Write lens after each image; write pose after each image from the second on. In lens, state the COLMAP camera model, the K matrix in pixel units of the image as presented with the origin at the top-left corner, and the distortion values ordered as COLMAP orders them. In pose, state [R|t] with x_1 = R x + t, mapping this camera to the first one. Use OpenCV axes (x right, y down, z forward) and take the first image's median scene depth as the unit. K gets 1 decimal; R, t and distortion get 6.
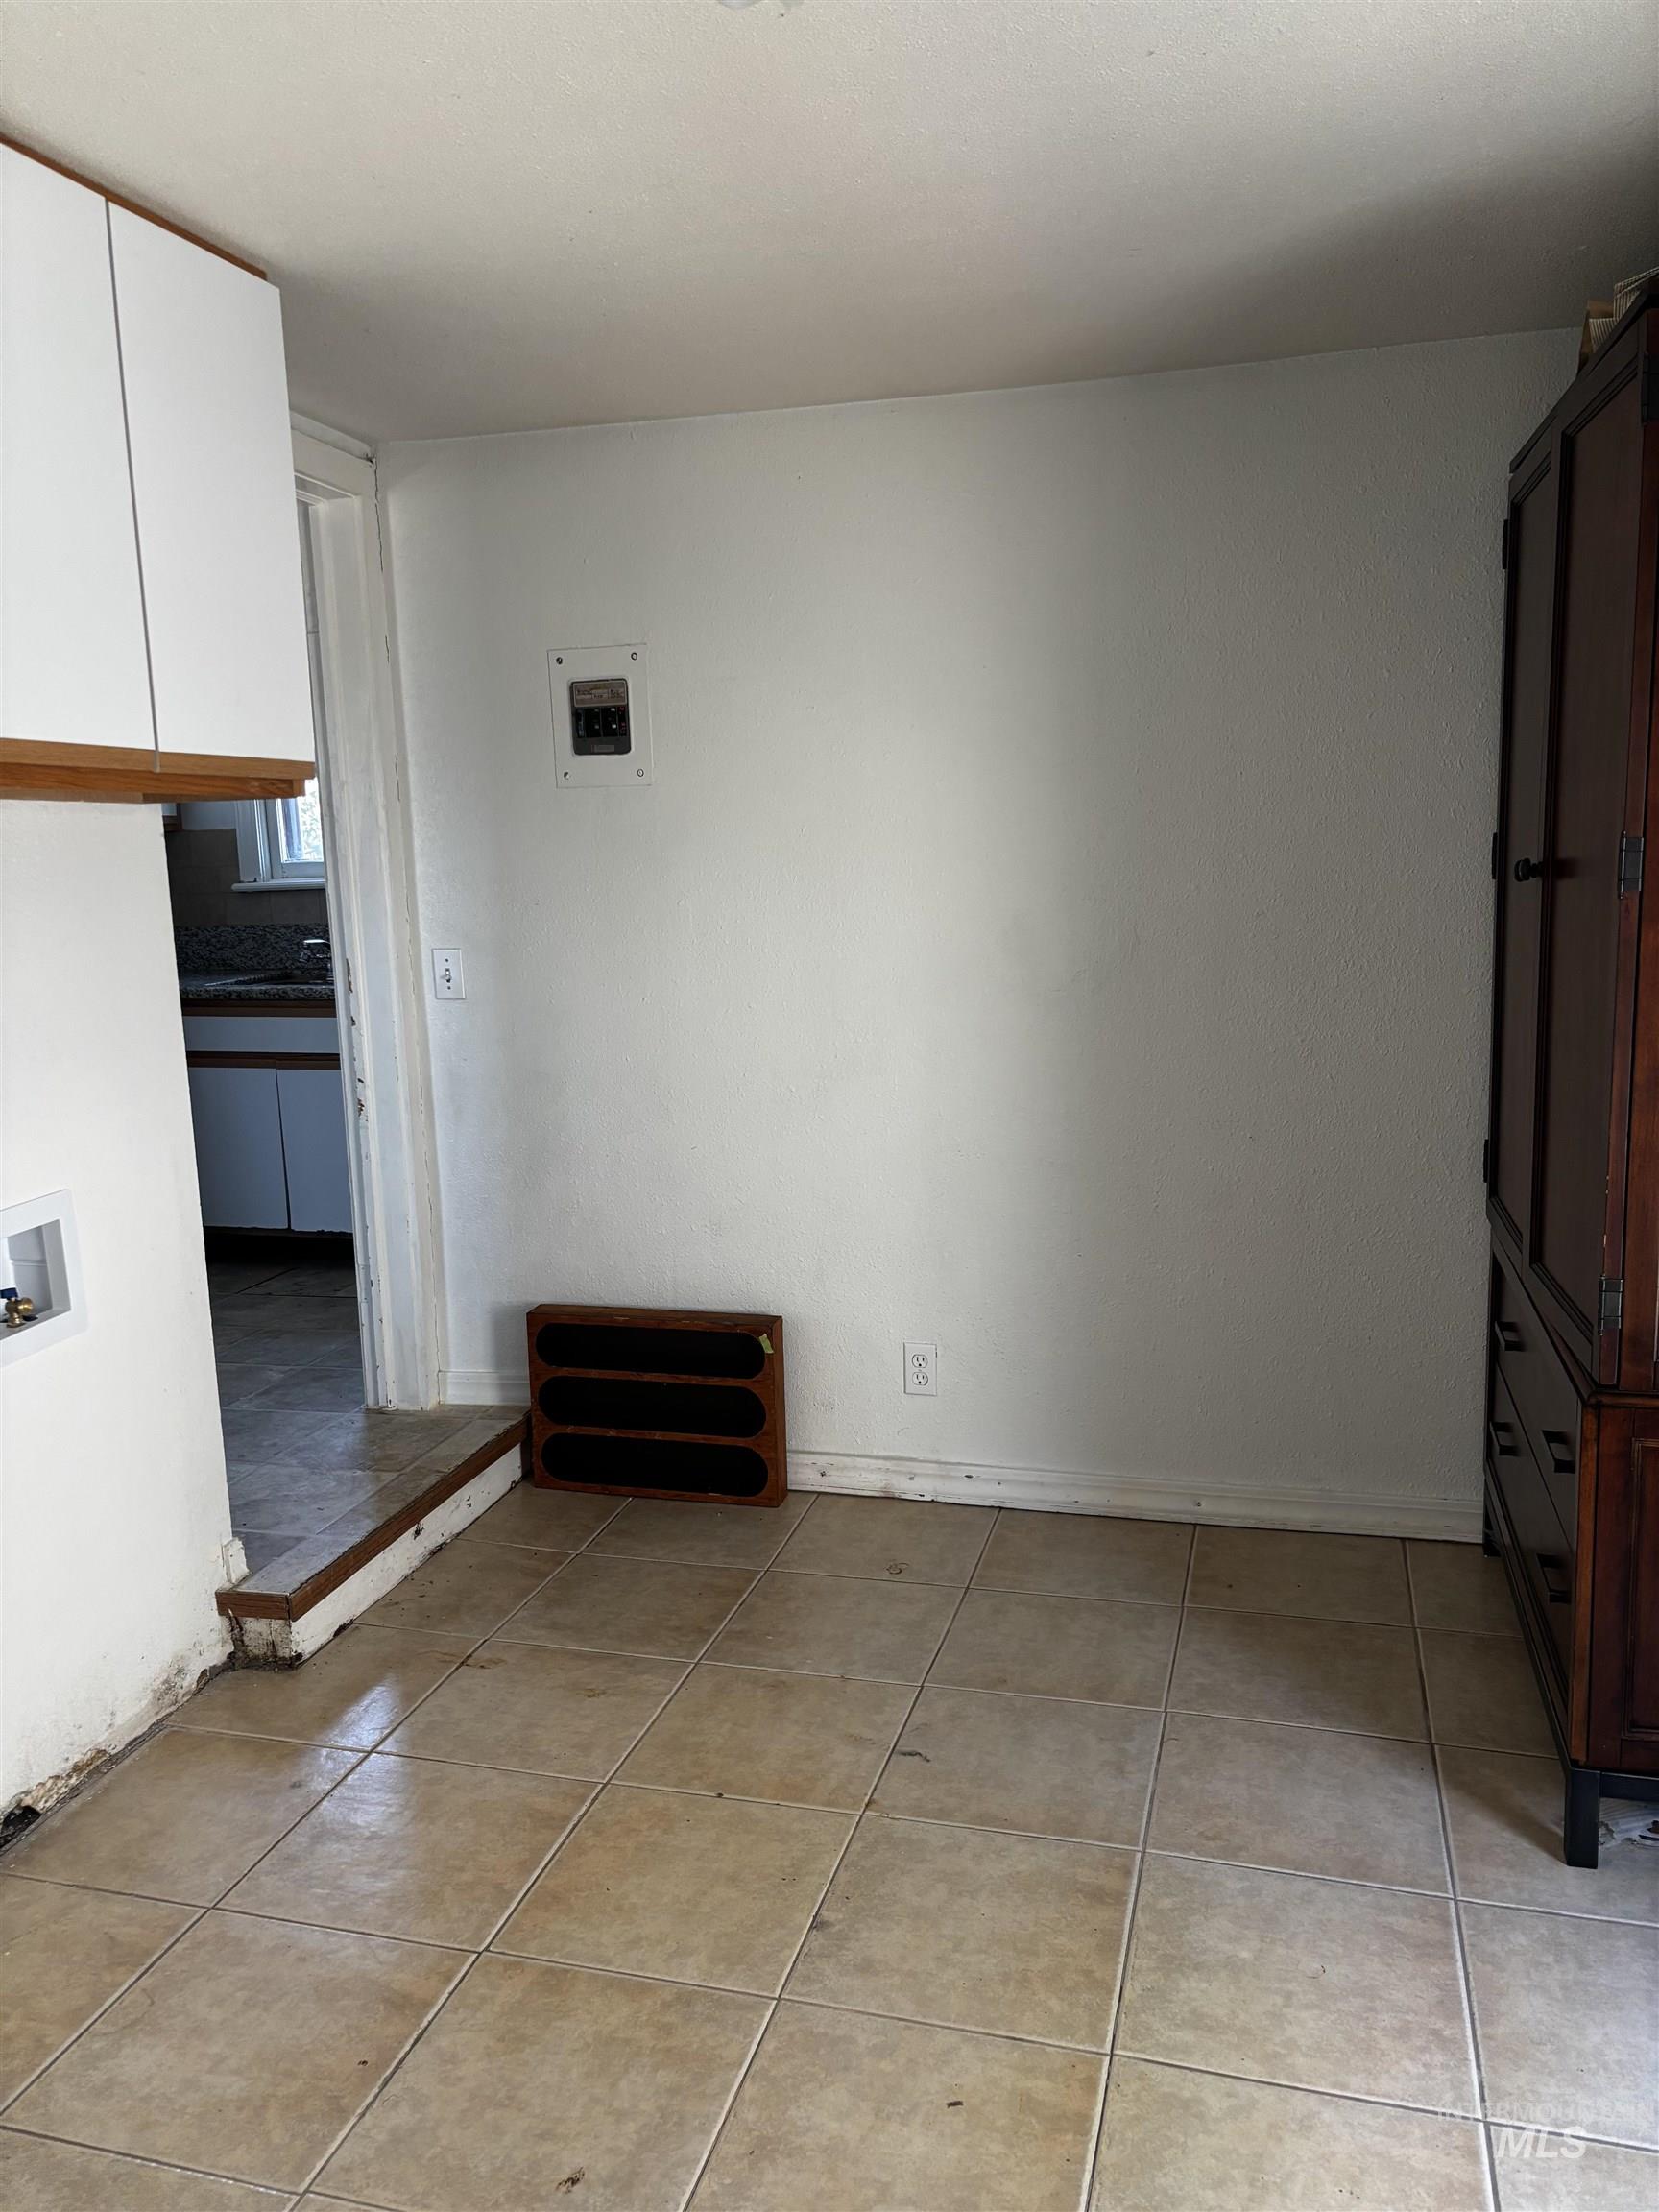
lens RADIAL K [[1679.2, 0, 833.0], [0, 1679.2, 1114.4], [0, 0, 1]] dist [0.066904, 0.000492]
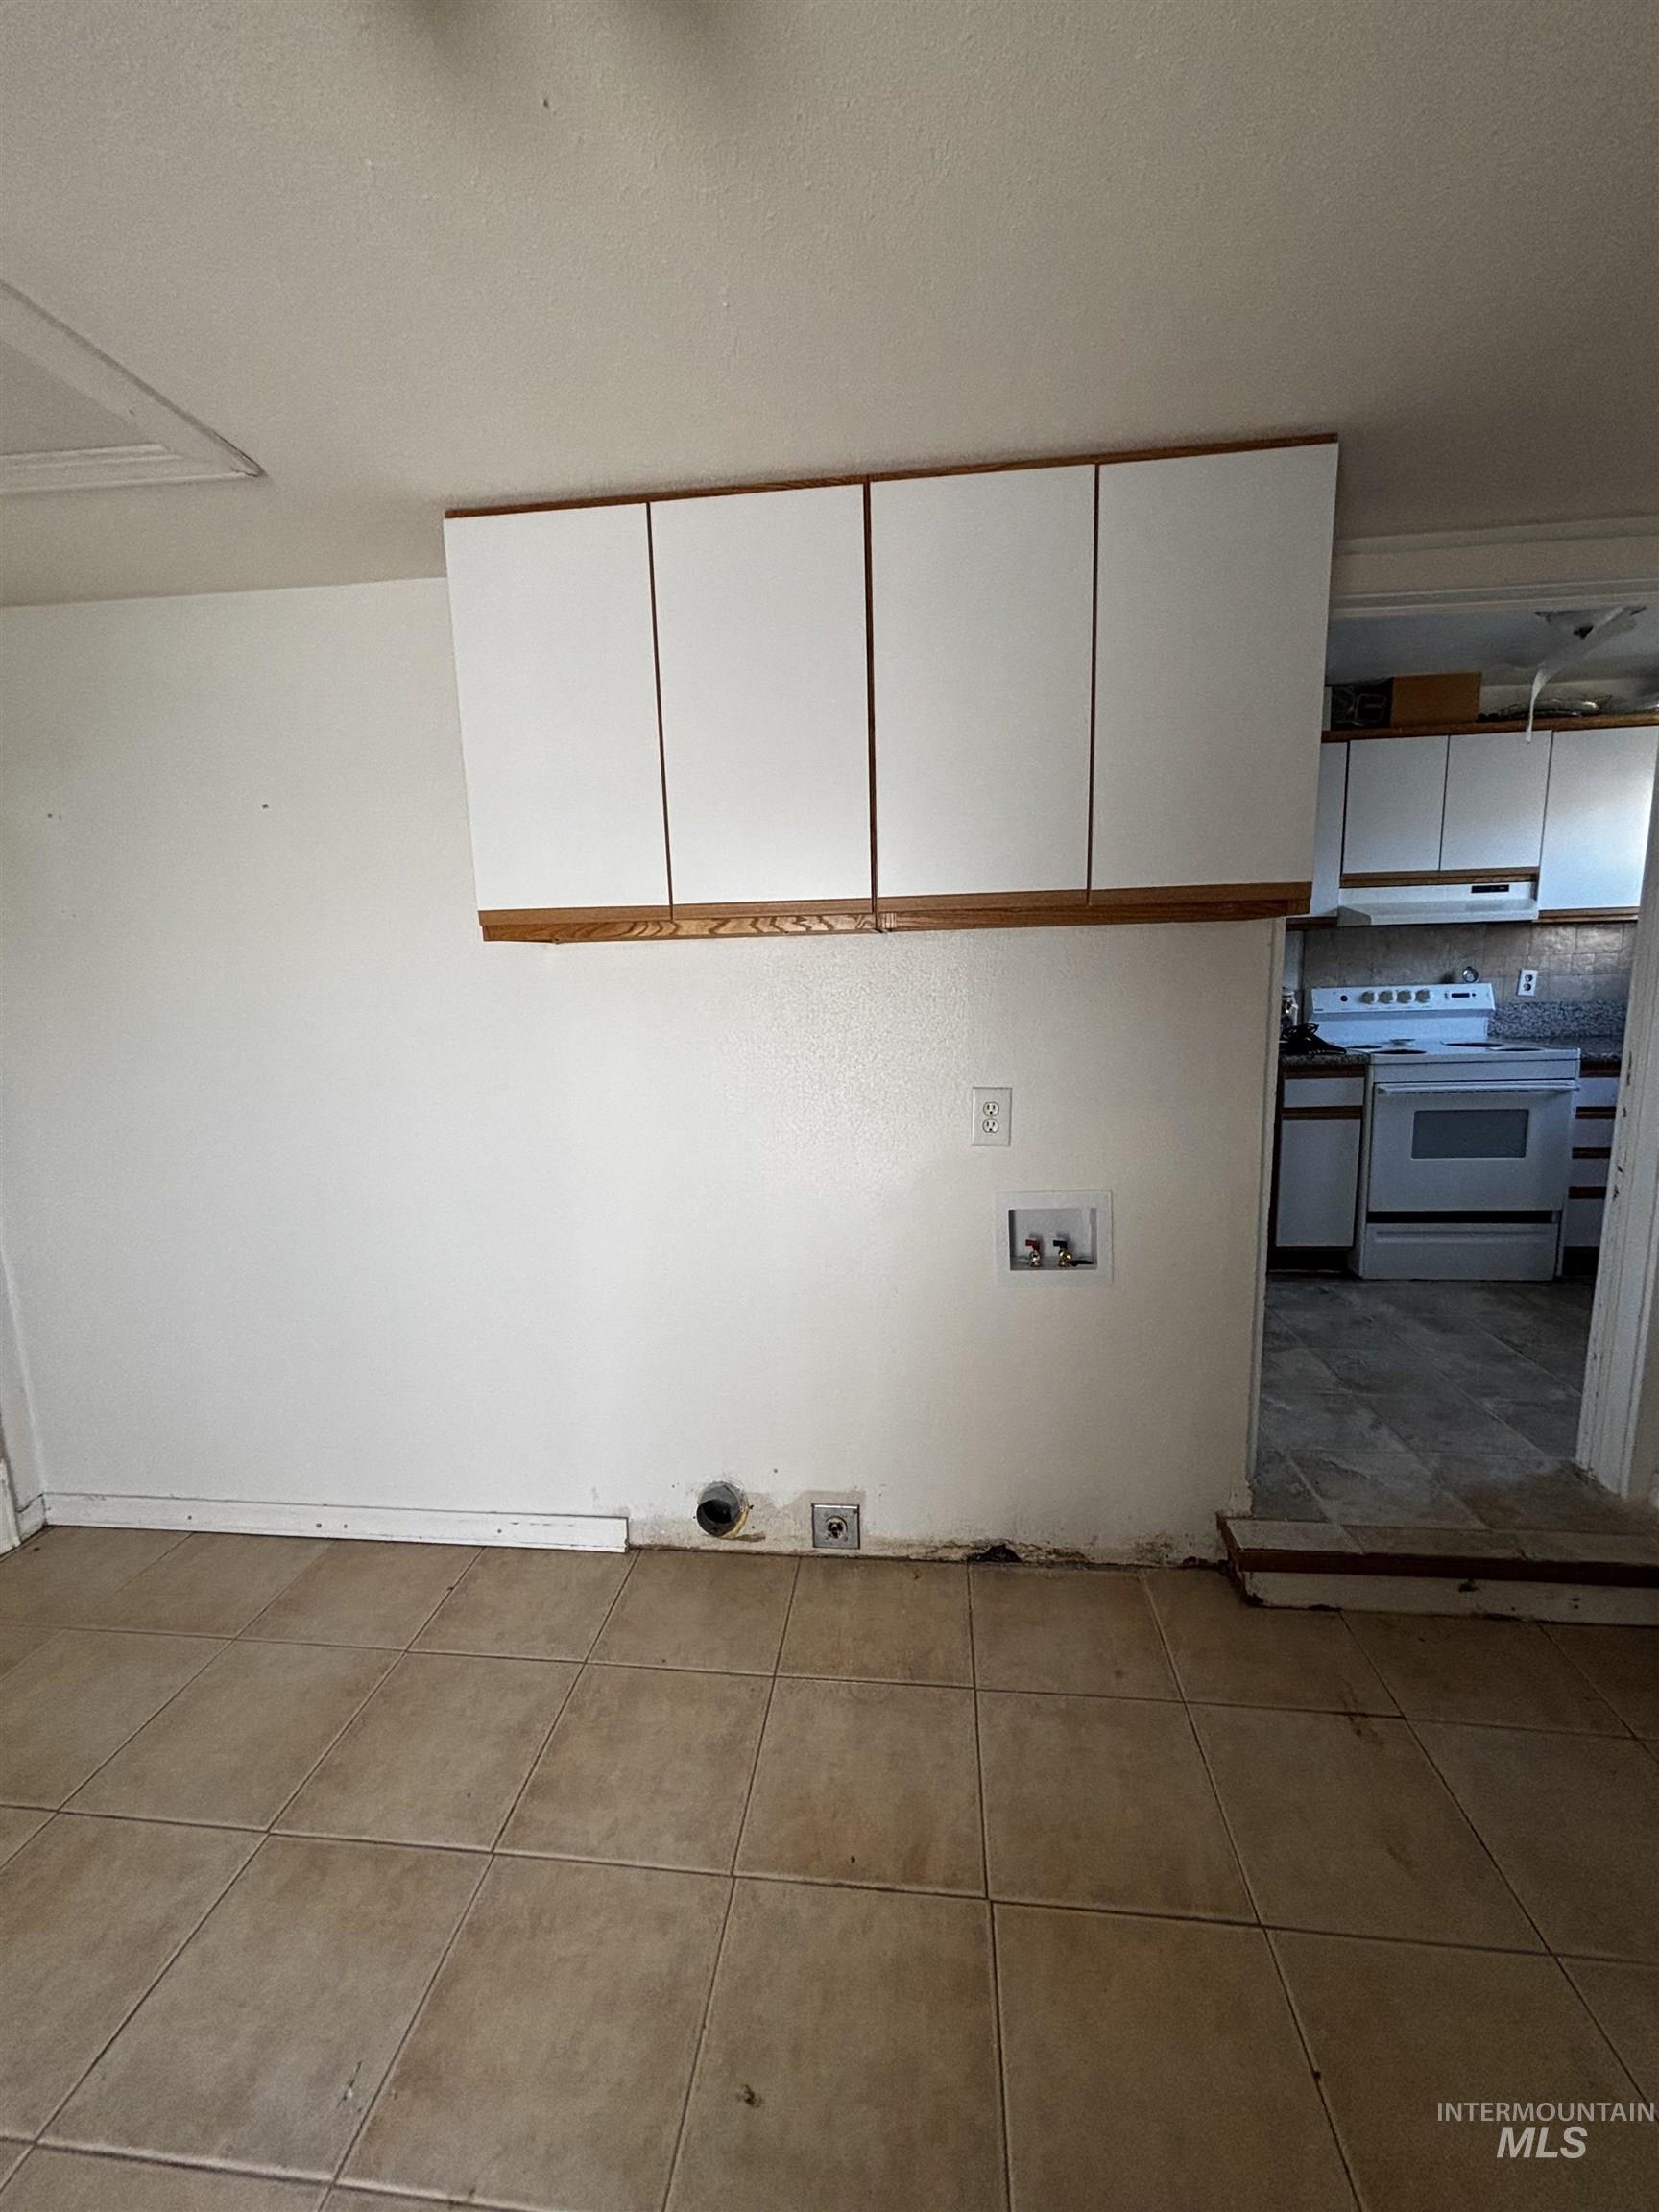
lens RADIAL K [[895.5, 0, 835.4], [0, 895.5, 1109.6], [0, 0, 1]] dist [0.000054, 0.000441]
pose [[0.170998, 0.187812, -0.967205, 0.209433], [-0.135683, 0.976800, 0.165687, -0.105324], [0.975884, 0.102901, 0.192514, 0.537753]]
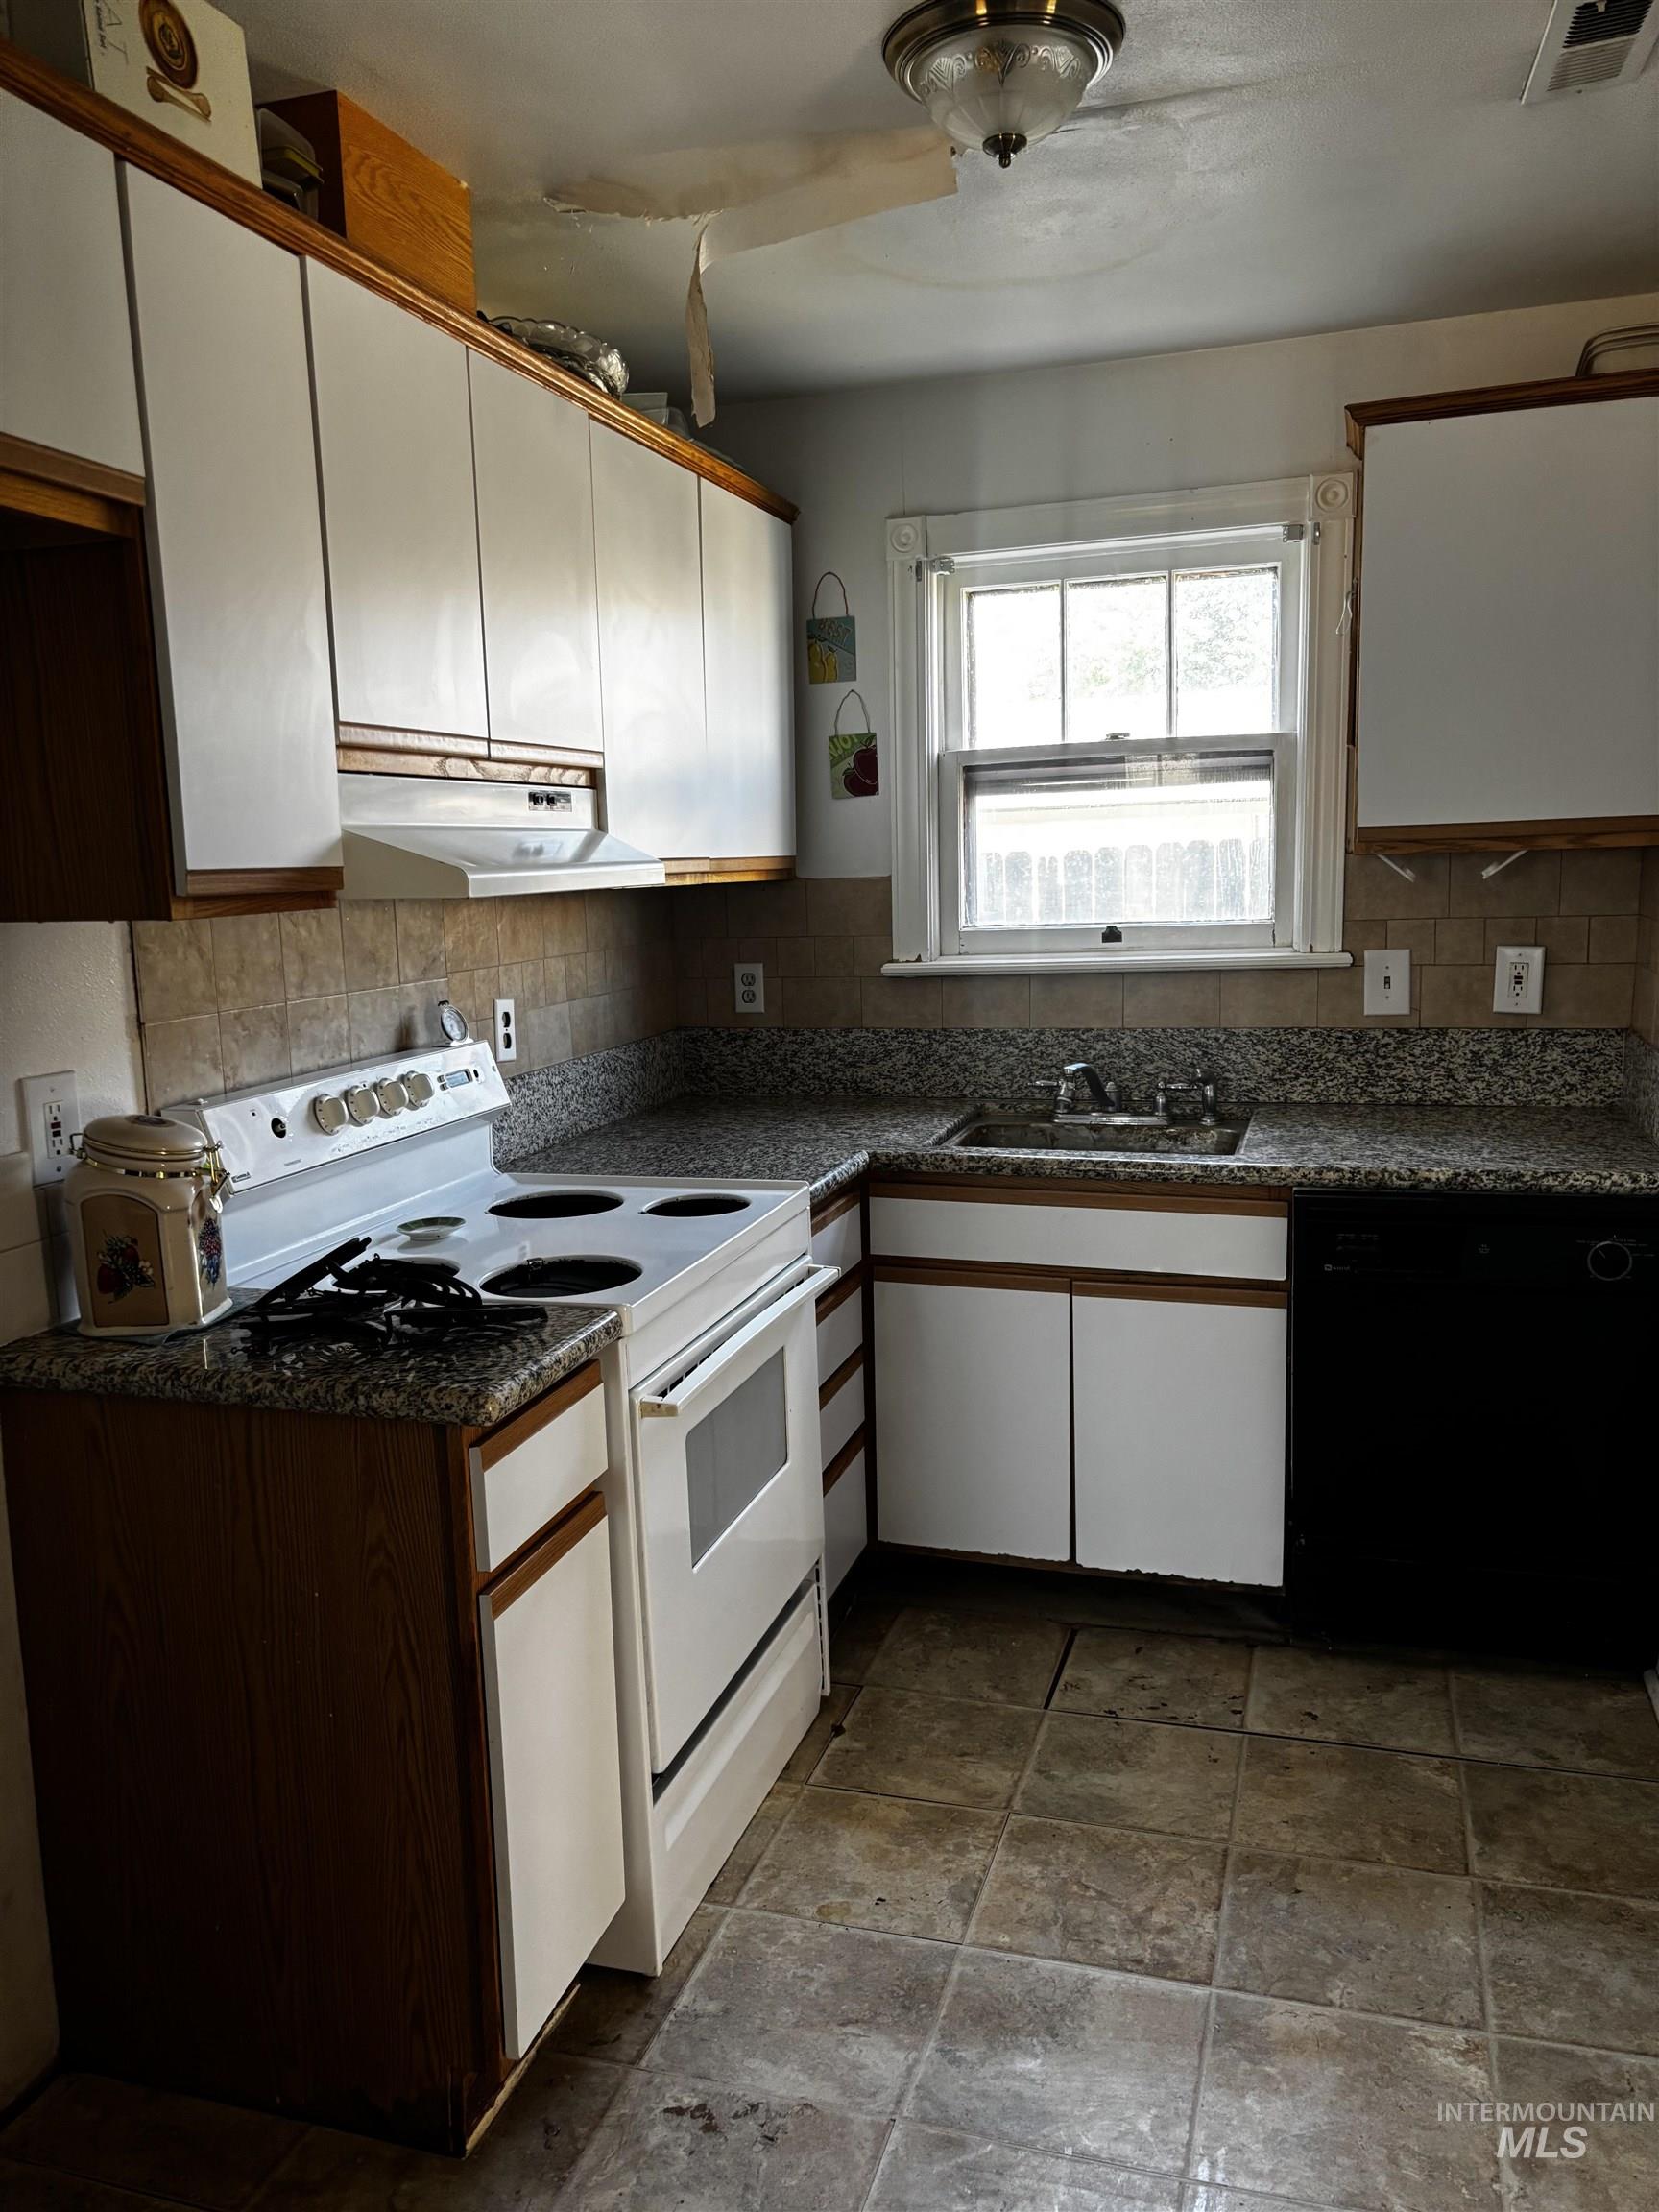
lens RADIAL K [[1679.2, 0, 833.0], [0, 1679.2, 1114.4], [0, 0, 1]] dist [0.066904, 0.000492]
pose [[0.999474, 0.006652, -0.031756, -0.703541], [-0.006827, 0.999962, -0.005400, -0.152590], [0.031719, 0.005614, 0.999481, 0.744822]]
